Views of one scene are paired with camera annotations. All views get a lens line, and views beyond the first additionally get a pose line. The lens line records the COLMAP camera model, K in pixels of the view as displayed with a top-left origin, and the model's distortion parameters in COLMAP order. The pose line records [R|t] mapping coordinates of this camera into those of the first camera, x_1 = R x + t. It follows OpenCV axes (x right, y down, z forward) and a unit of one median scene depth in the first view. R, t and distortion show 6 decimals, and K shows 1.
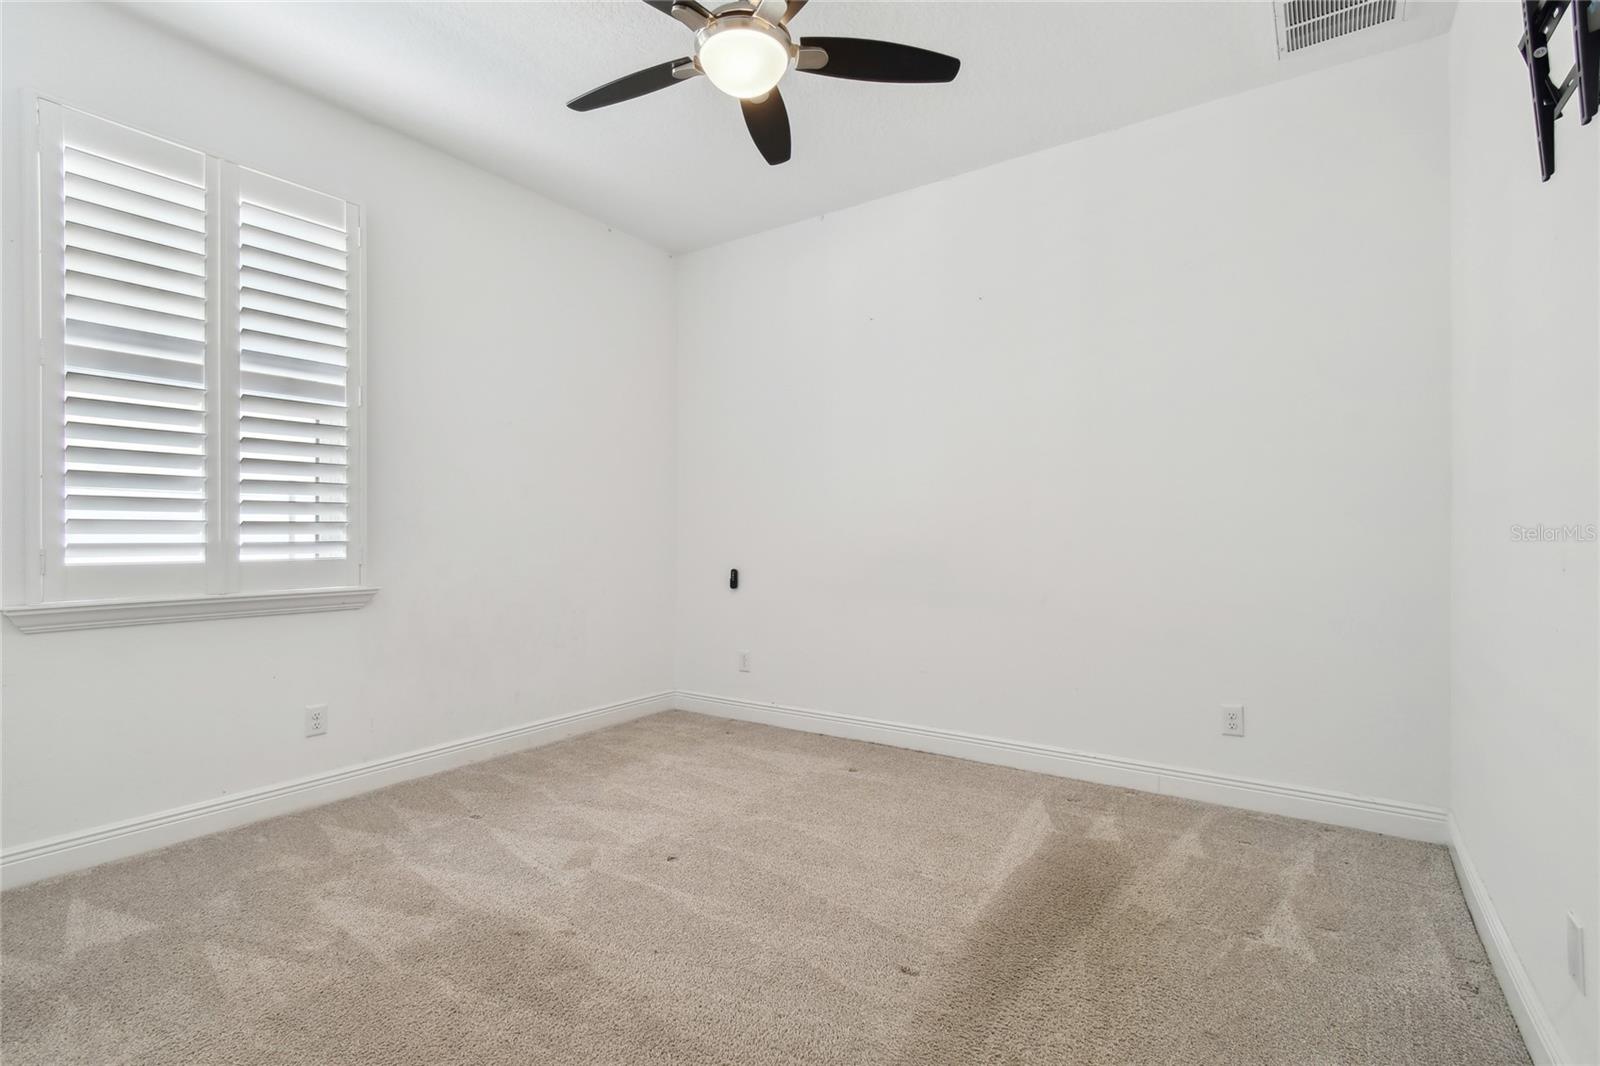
lens RADIAL K [[728.8, 0, 800.5], [0, 728.8, 543.5], [0, 0, 1]] dist [-0.019211, -0.000246]
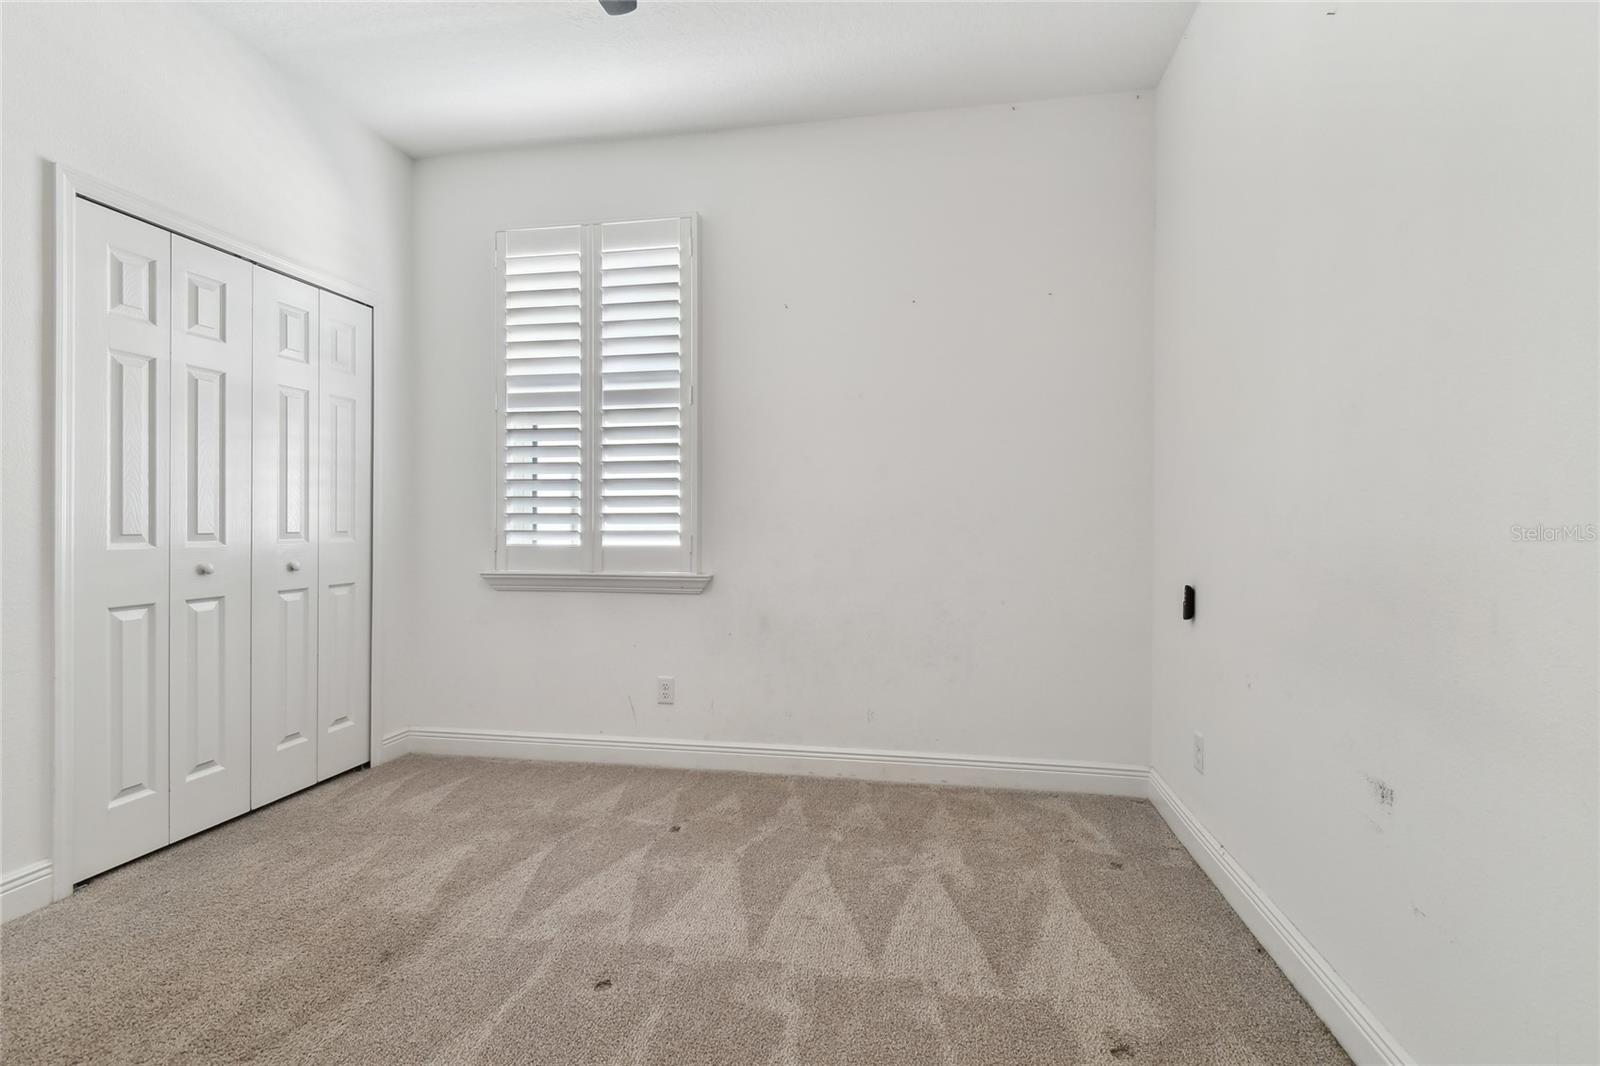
lens RADIAL K [[741.7, 0, 800.5], [0, 741.7, 517.2], [0, 0, 1]] dist [0.003500, -0.000057]
pose [[0.421367, -0.004976, -0.906876, 0.465455], [-0.014126, 0.999828, -0.012049, -0.012643], [0.906780, 0.017888, 0.421224, 0.706783]]
